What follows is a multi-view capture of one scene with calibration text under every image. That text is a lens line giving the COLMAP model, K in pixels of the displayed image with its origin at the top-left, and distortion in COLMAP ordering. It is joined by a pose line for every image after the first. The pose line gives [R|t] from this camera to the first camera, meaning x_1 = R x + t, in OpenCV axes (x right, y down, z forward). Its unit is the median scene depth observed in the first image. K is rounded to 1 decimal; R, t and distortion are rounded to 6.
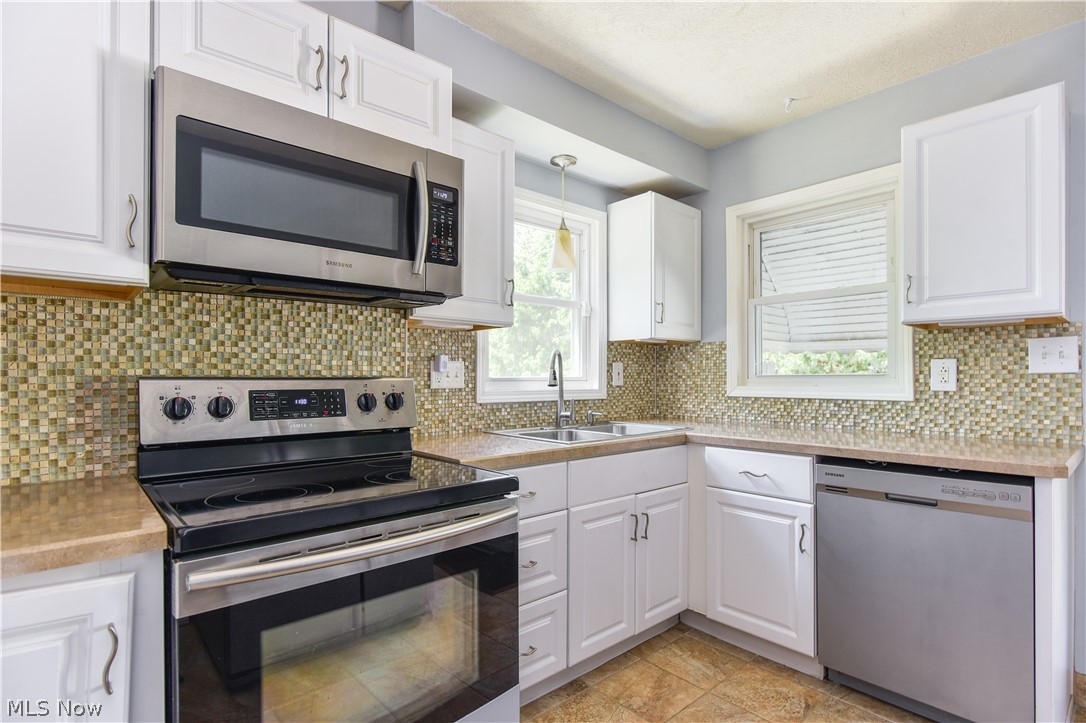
lens RADIAL K [[543.8, 0, 543.2], [0, 543.8, 376.6], [0, 0, 1]] dist [0.000297, -0.000402]
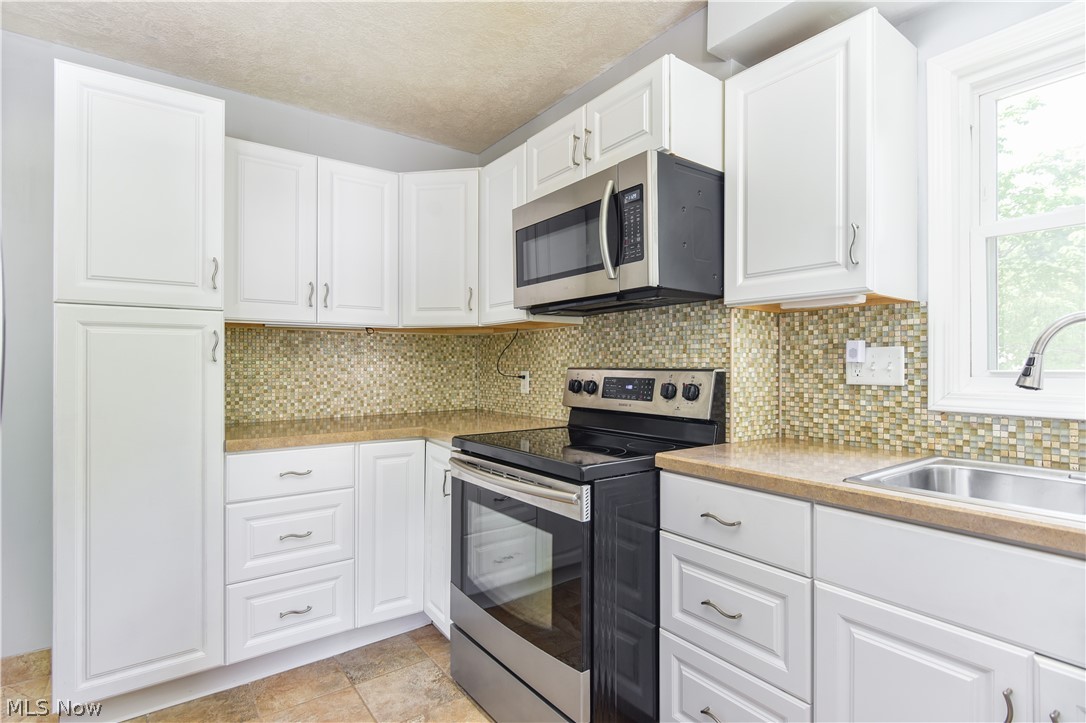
lens RADIAL K [[529.3, 0, 544.5], [0, 529.3, 362.3], [0, 0, 1]] dist [-0.000101, -0.001503]
pose [[-0.100655, -0.006001, -0.994903, 0.756414], [-0.001075, 0.999982, -0.005923, -0.004850], [0.994921, 0.000473, -0.100659, 0.827716]]
